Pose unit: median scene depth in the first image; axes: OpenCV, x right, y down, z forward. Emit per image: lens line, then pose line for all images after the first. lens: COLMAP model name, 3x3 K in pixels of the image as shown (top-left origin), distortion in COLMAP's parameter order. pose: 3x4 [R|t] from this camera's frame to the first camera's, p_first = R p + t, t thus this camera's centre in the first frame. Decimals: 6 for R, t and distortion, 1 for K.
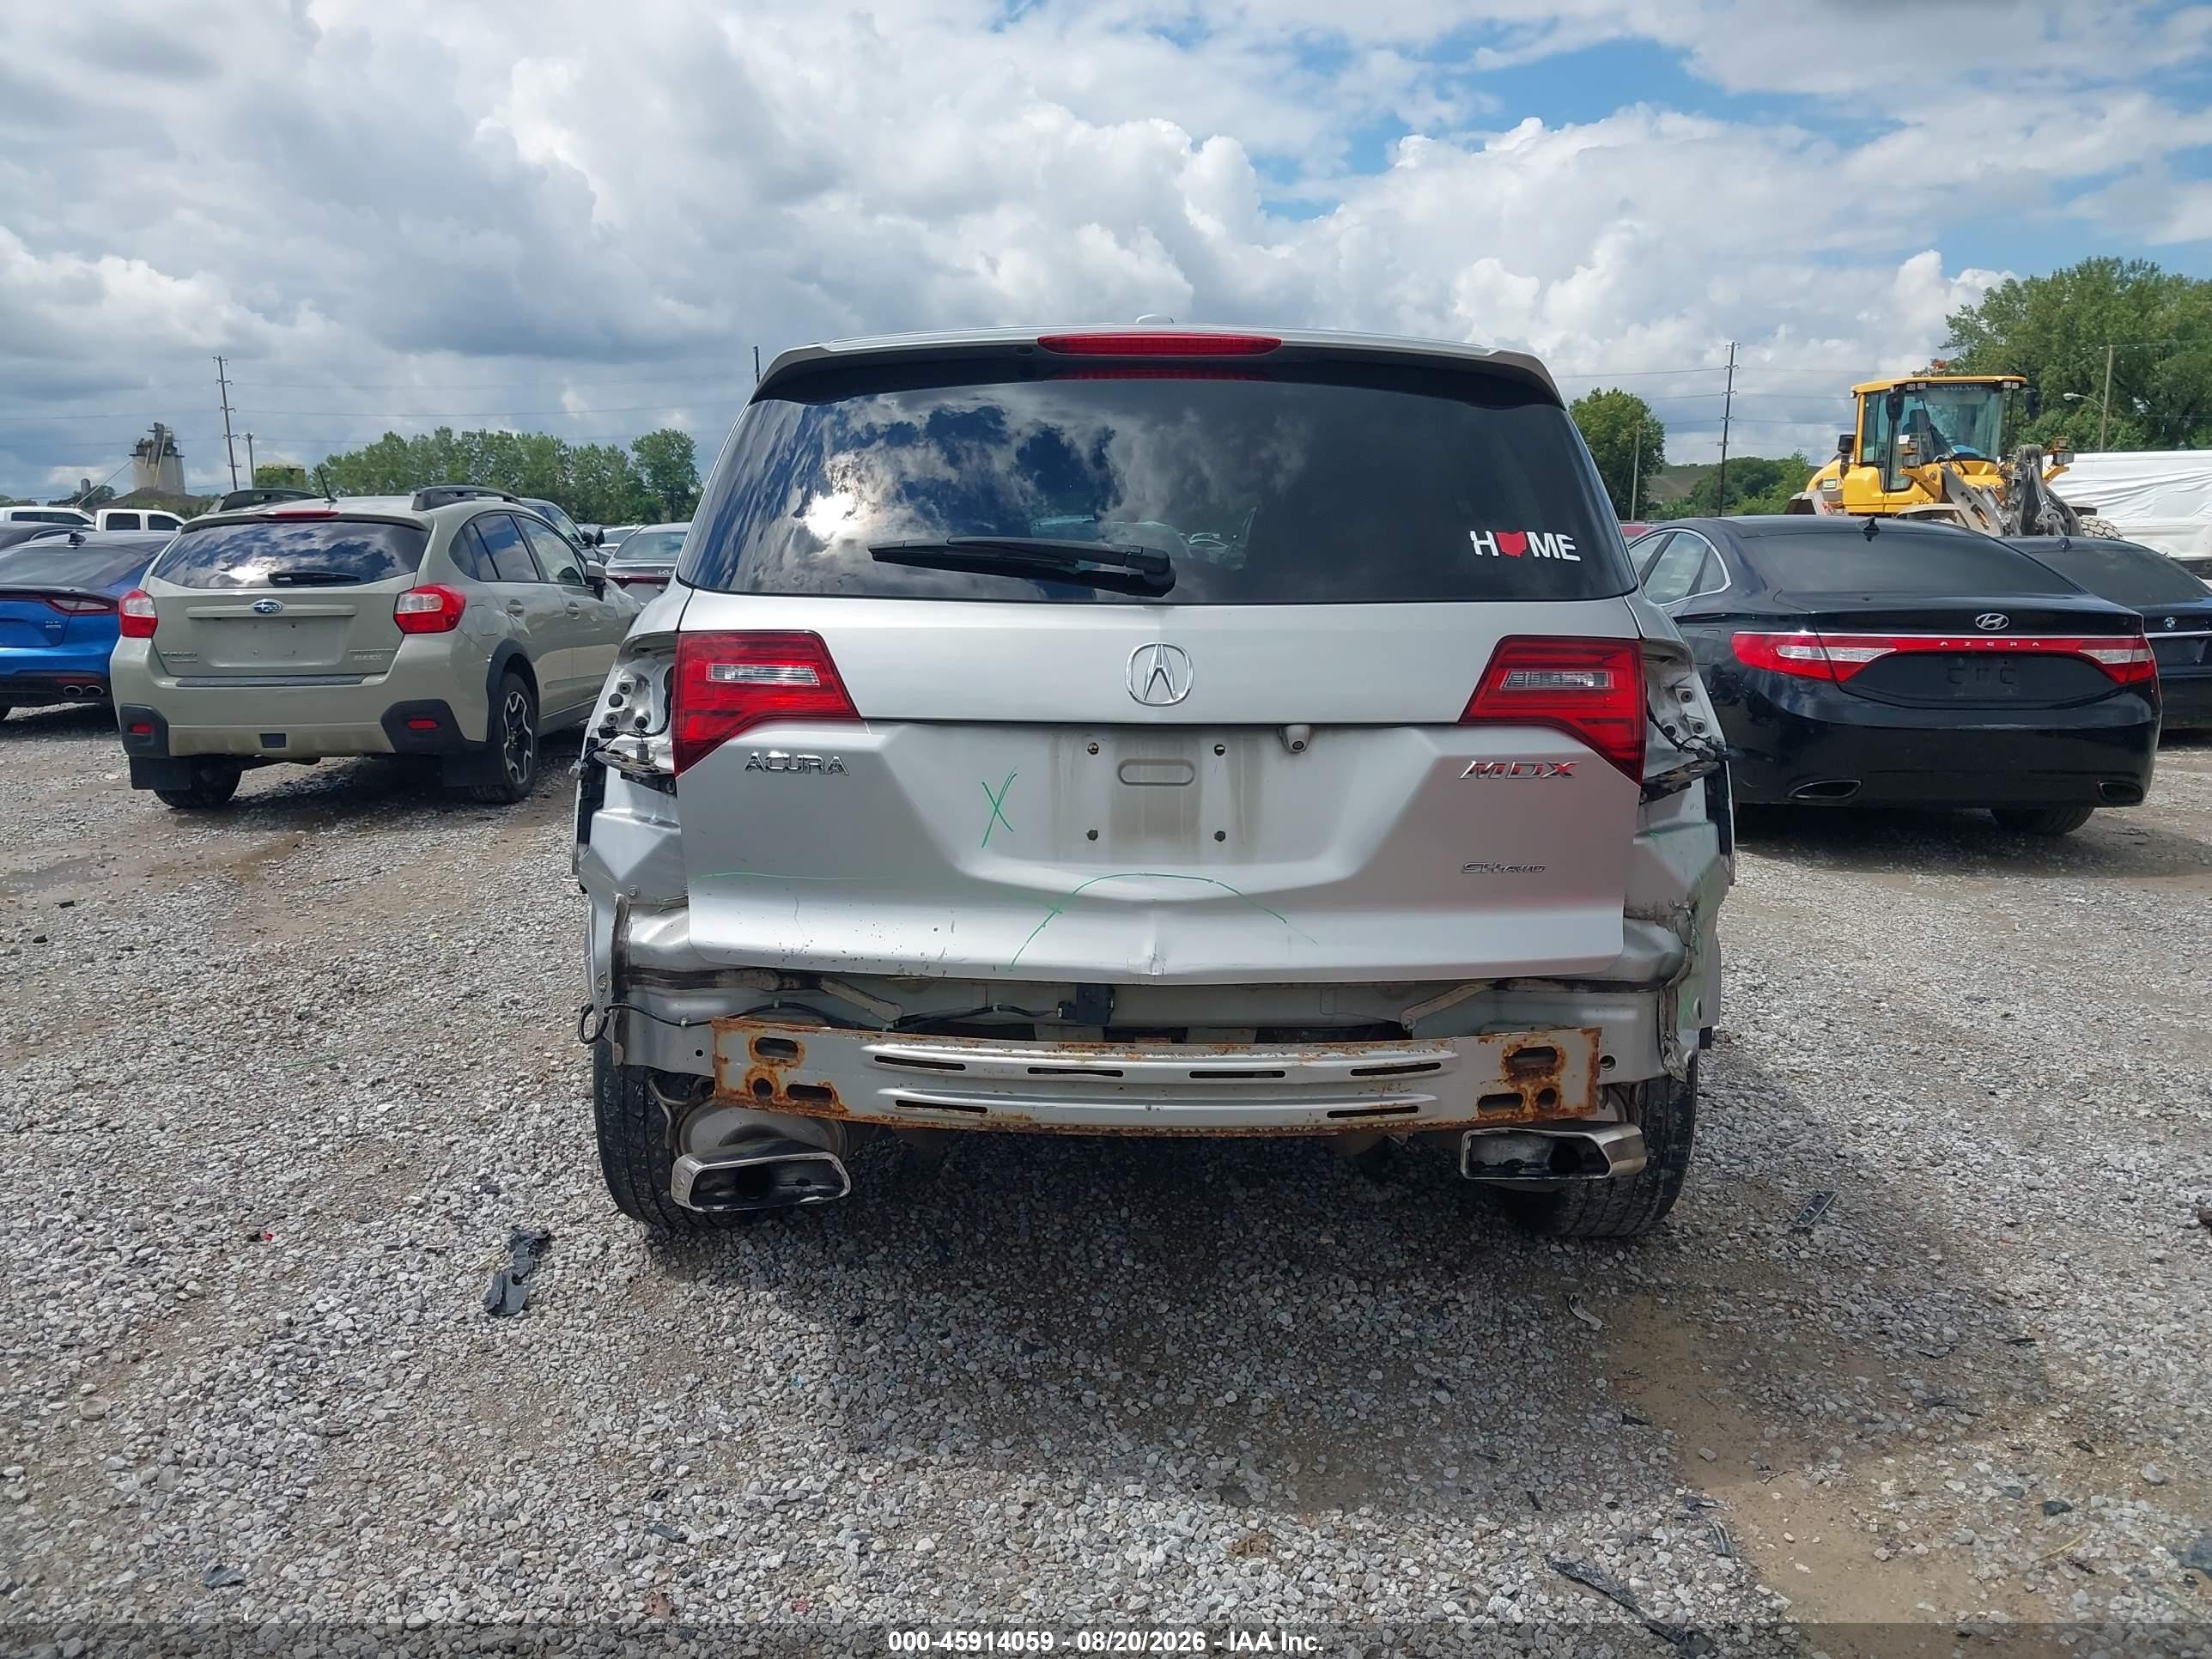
lens RADIAL K [[1772.6, 0, 1108.8], [0, 1772.6, 819.0], [0, 0, 1]] dist [0.002725, -0.001684]
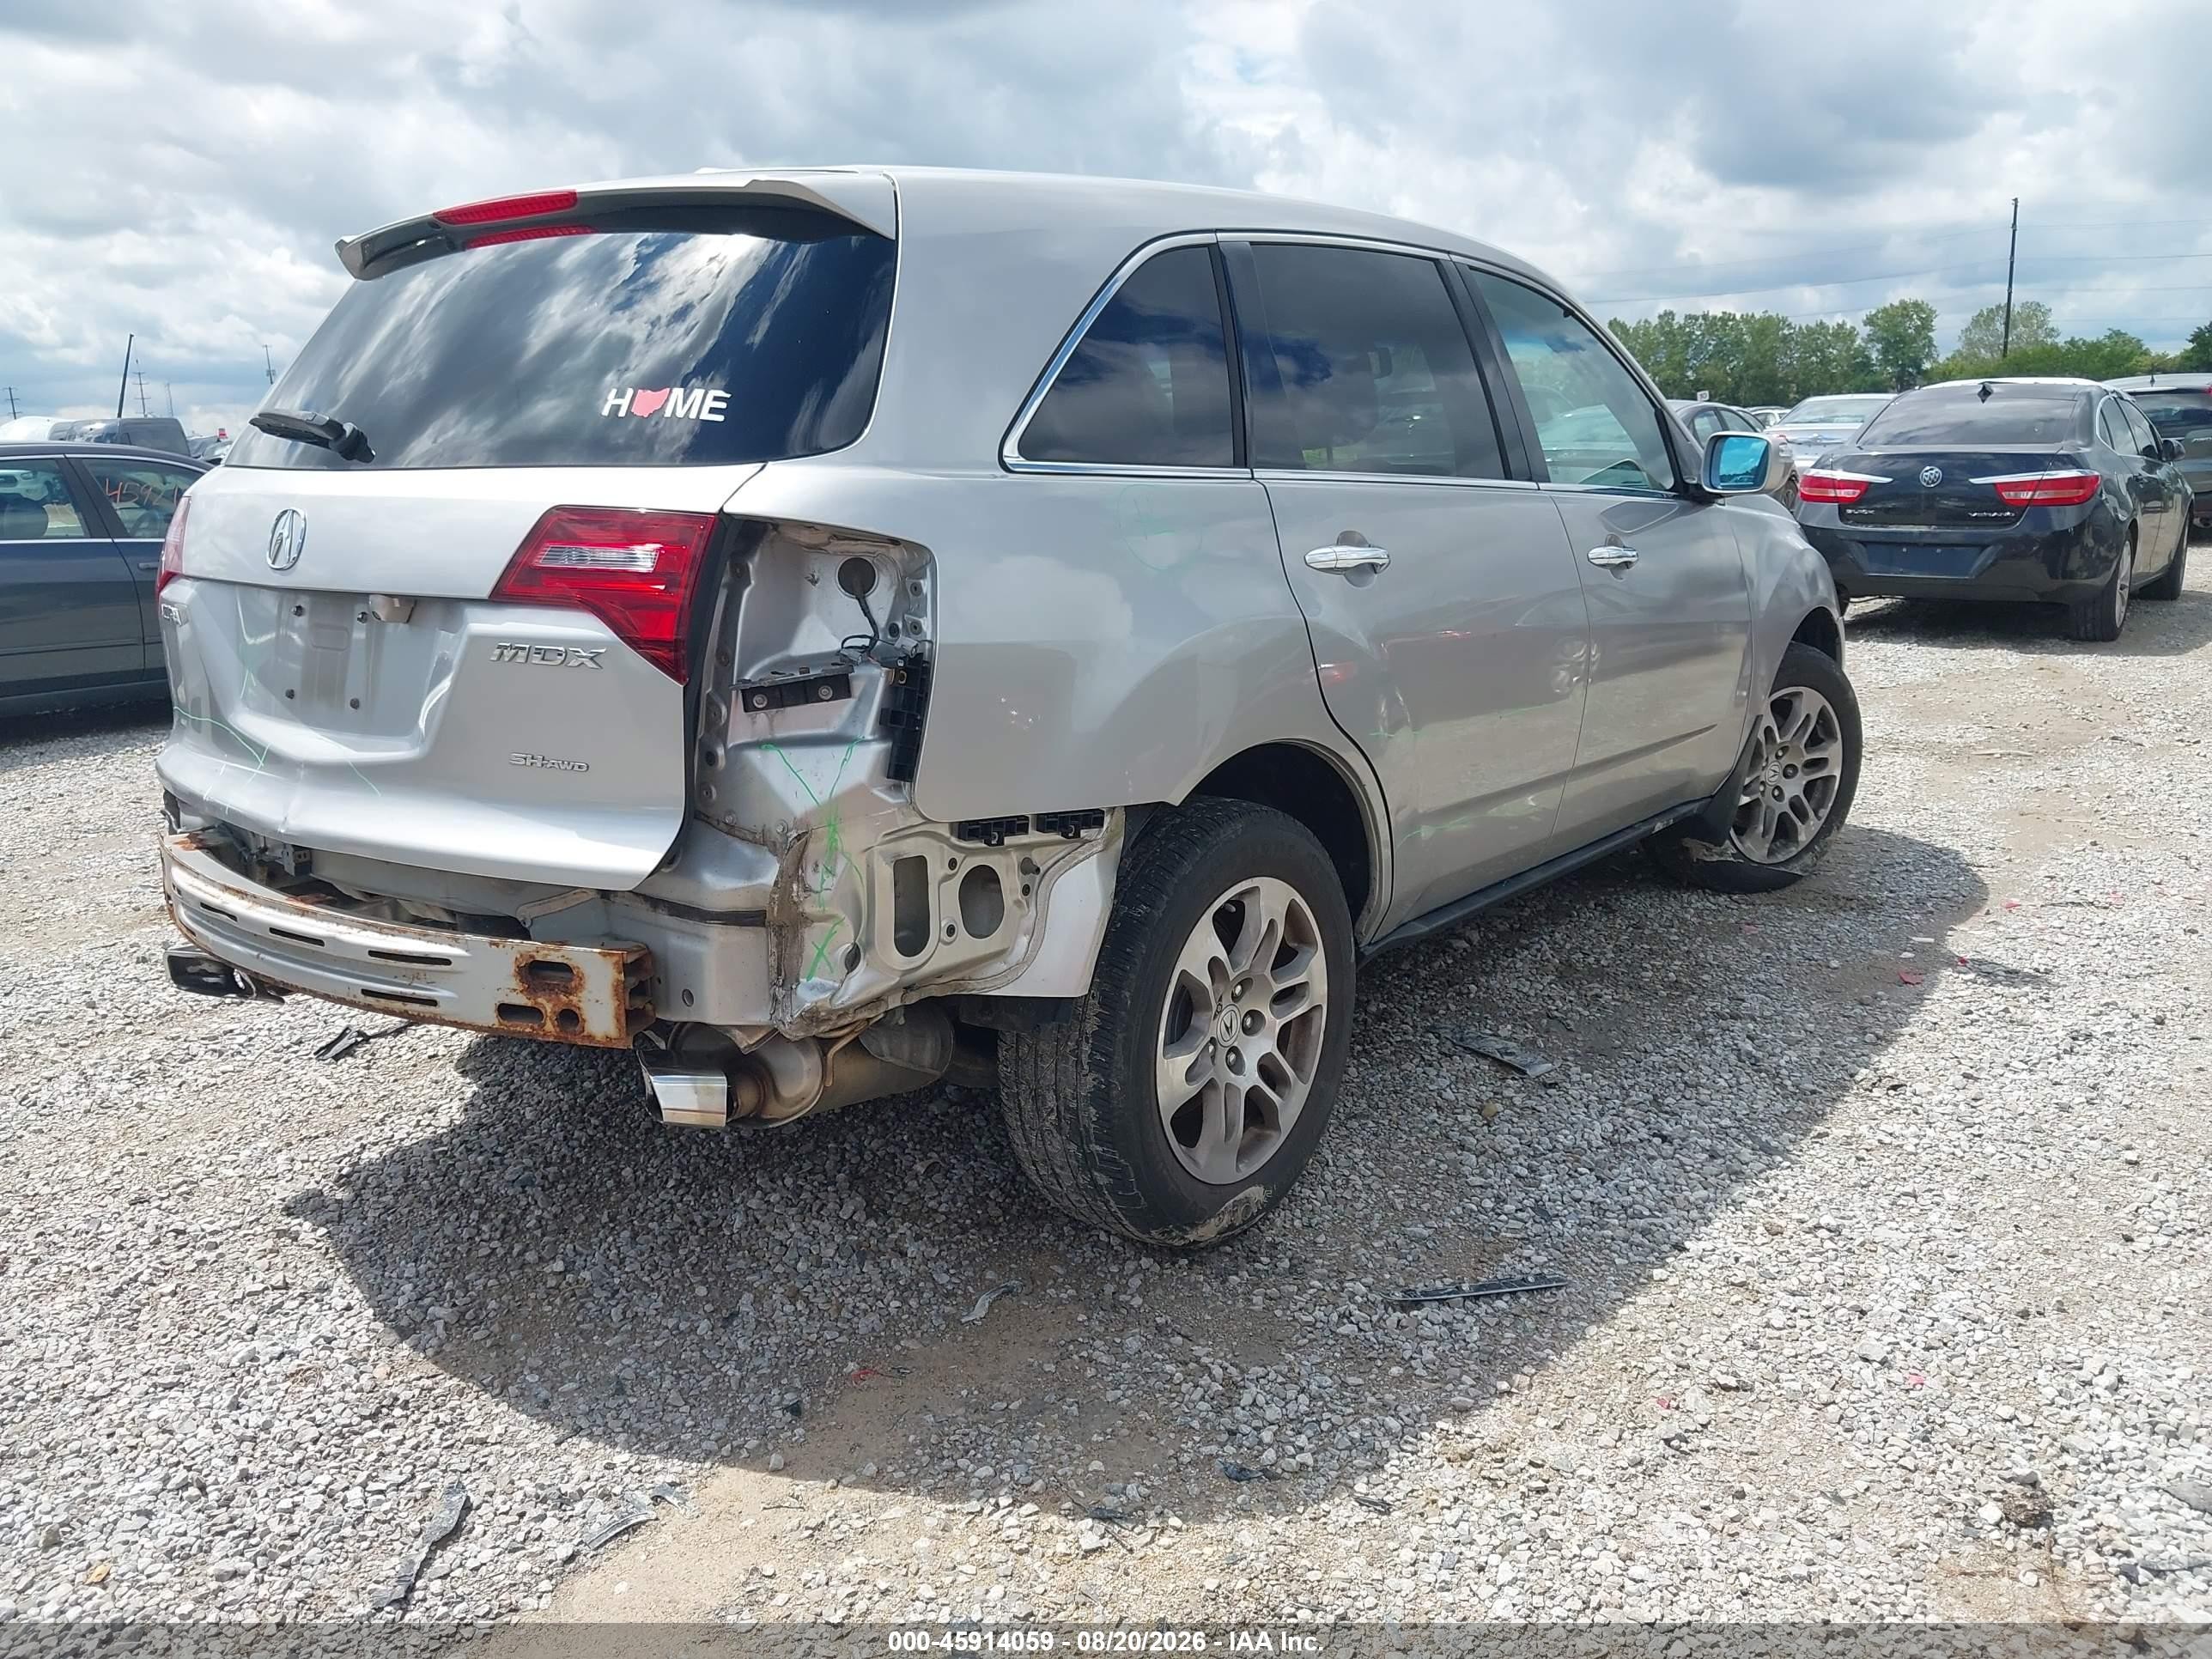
lens RADIAL K [[1768.5, 0, 1106.0], [0, 1768.5, 829.5], [0, 0, 1]] dist [0.008373, 0.003287]
pose [[0.794796, 0.119248, -0.595046, 0.860659], [-0.078099, 0.992450, 0.094572, -0.040632], [0.601831, -0.028693, 0.798108, 0.383520]]
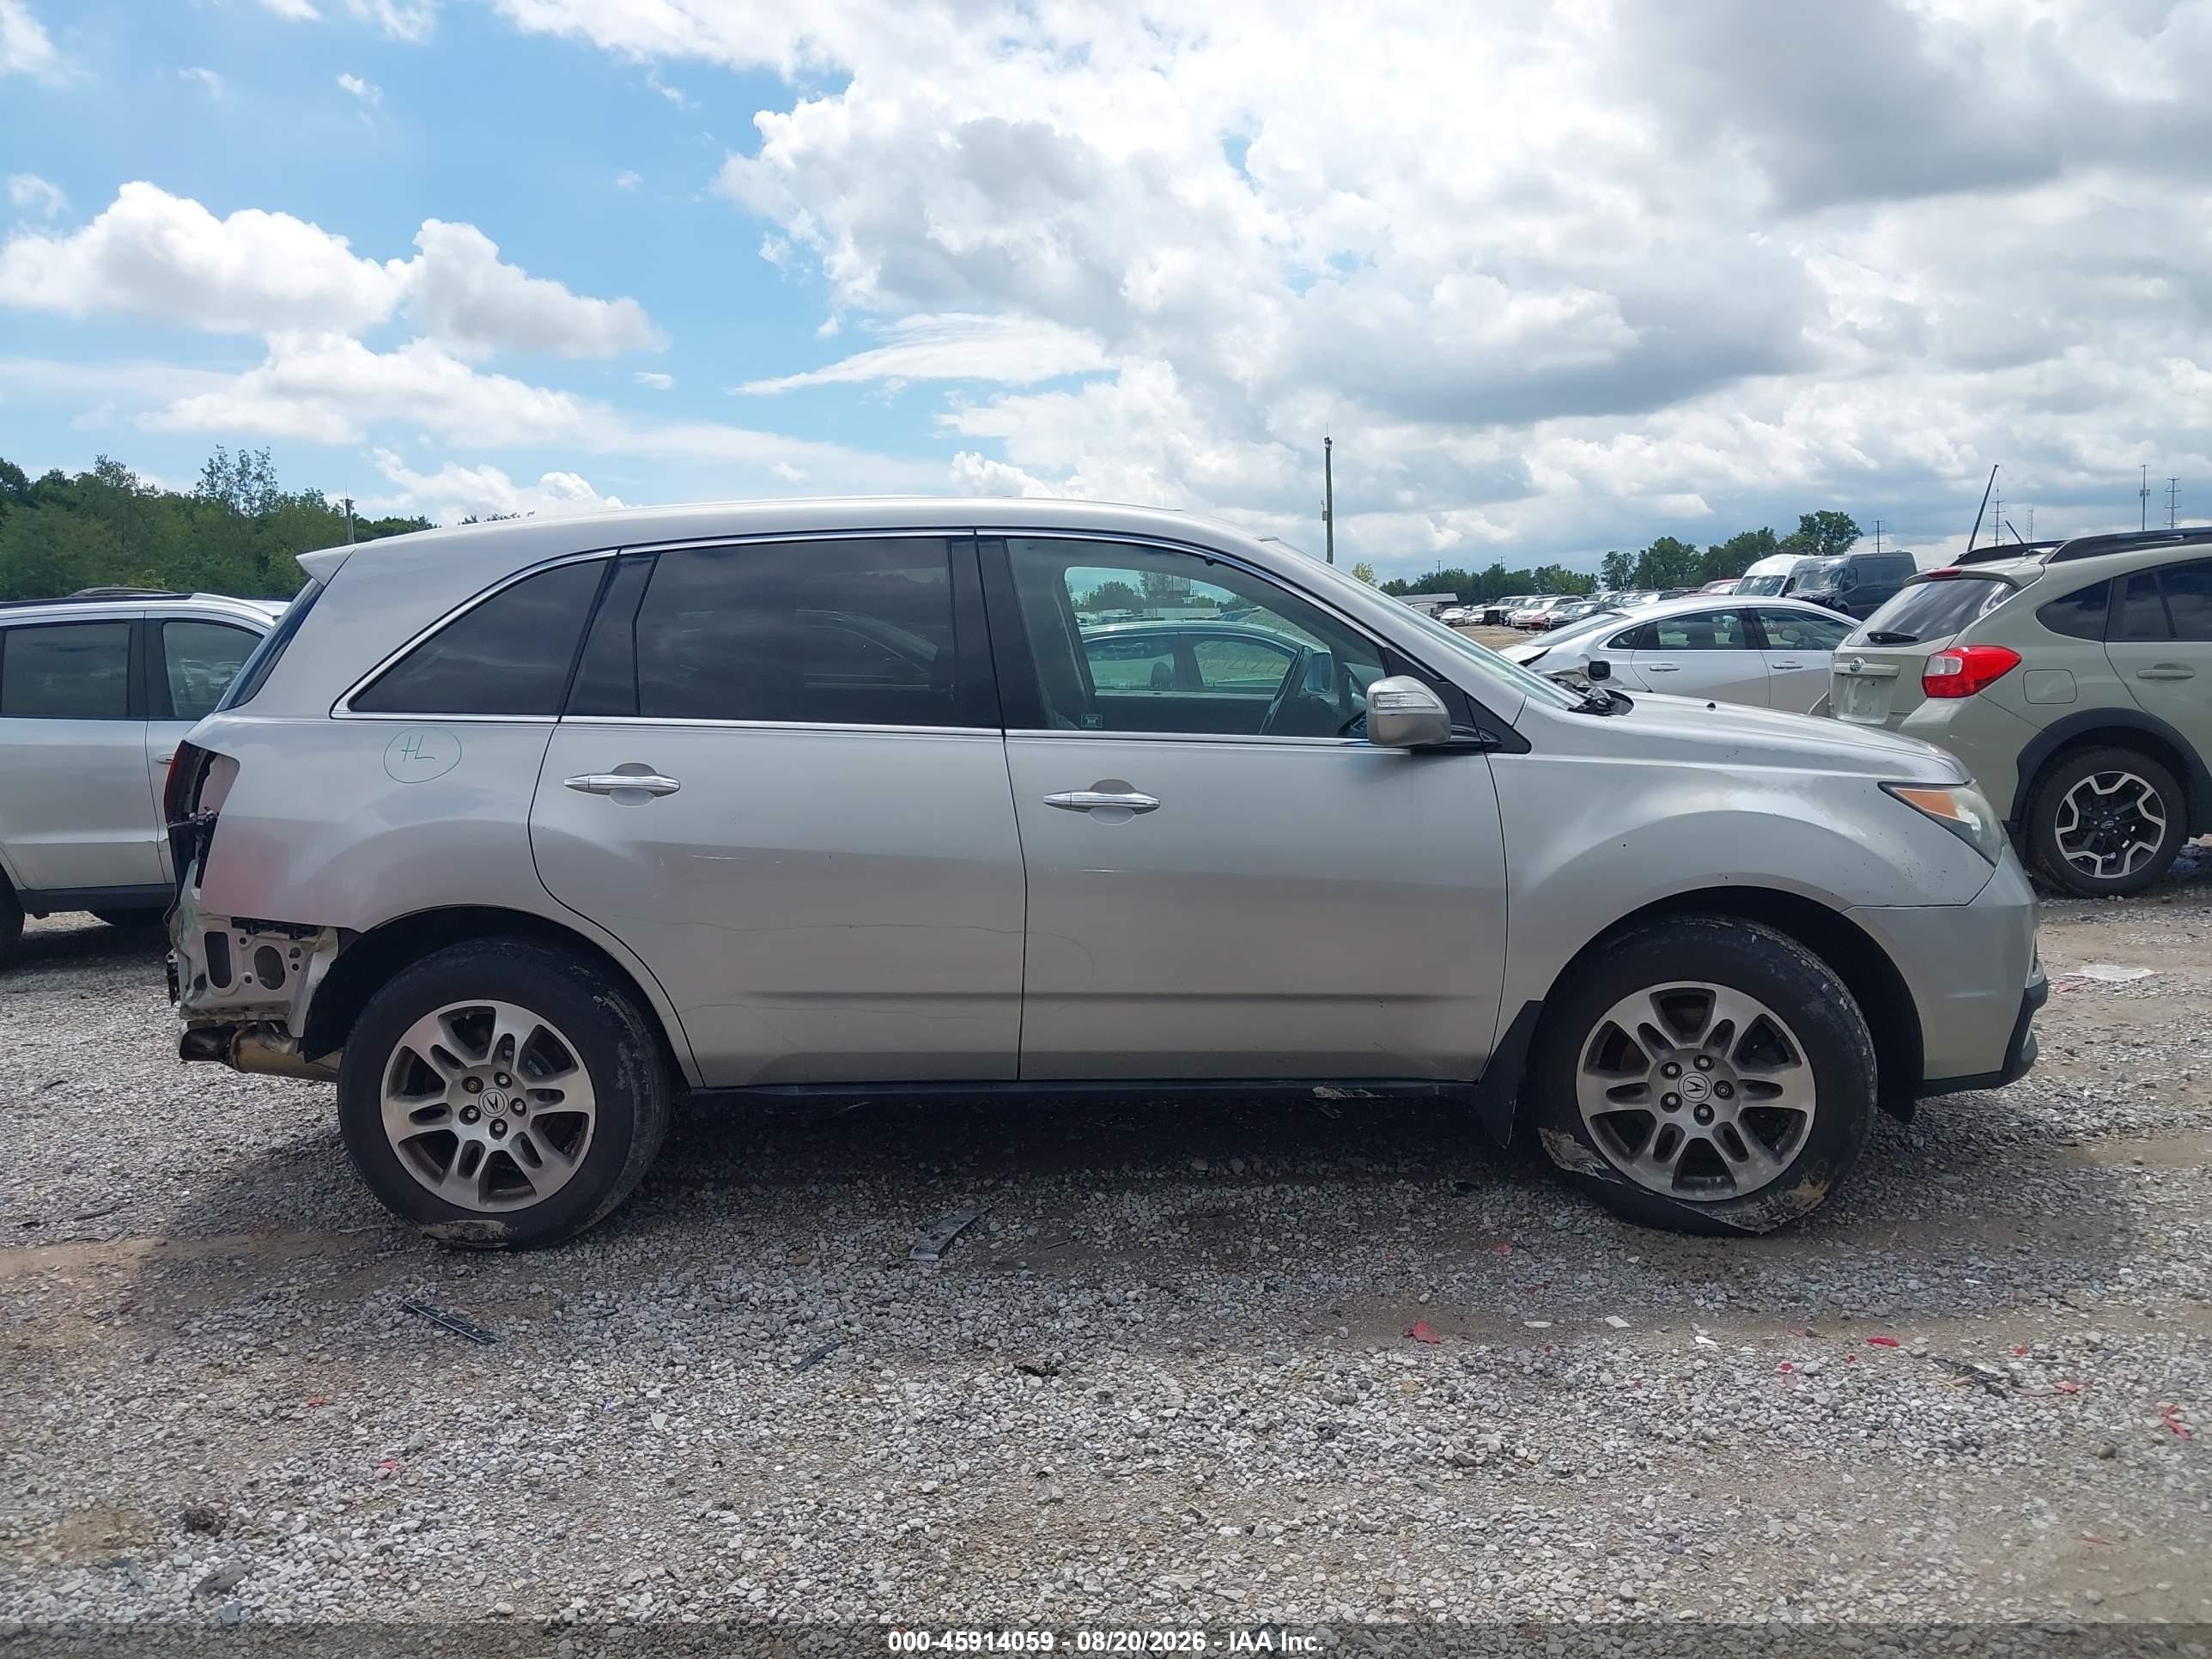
lens RADIAL K [[1786.3, 0, 1103.7], [0, 1786.3, 826.1], [0, 0, 1]] dist [0.022090, -0.011693]
pose [[-0.017663, 0.125340, -0.991957, 1.684571], [-0.128098, 0.983652, 0.126571, -0.291467], [0.991604, 0.129303, -0.001318, 1.609658]]
